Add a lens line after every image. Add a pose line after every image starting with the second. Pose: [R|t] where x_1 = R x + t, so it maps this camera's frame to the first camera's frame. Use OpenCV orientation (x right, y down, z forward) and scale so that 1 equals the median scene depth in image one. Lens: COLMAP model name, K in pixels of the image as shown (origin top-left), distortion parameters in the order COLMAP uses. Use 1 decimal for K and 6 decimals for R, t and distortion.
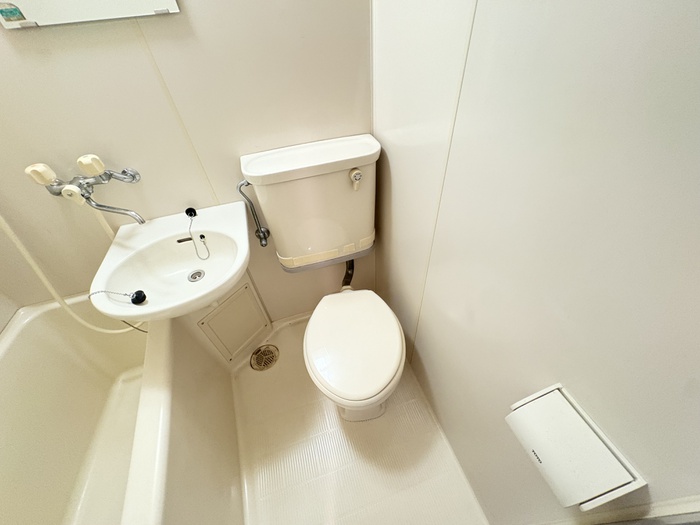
lens RADIAL K [[279.0, 0, 352.2], [0, 279.0, 268.1], [0, 0, 1]] dist [0.001282, 0.001166]
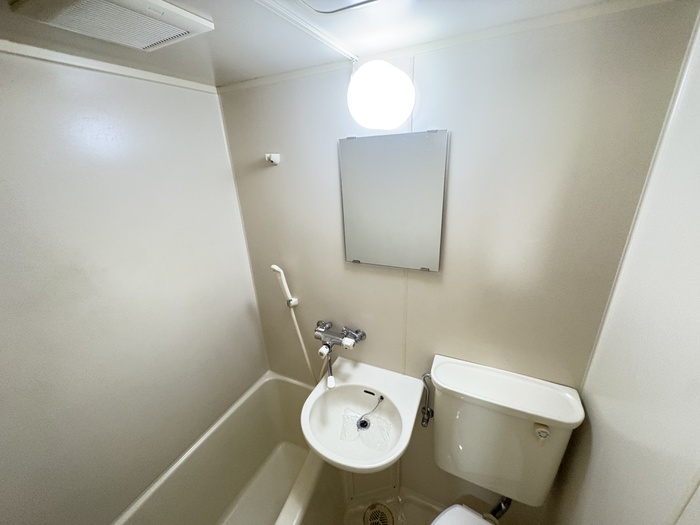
lens RADIAL K [[279.0, 0, 350.7], [0, 279.0, 264.1], [0, 0, 1]] dist [0.001282, 0.001166]
pose [[0.736966, 0.262984, -0.622672, -0.022848], [-0.472498, 0.859180, -0.196355, -0.314830], [0.483349, 0.438919, 0.757446, -0.255654]]
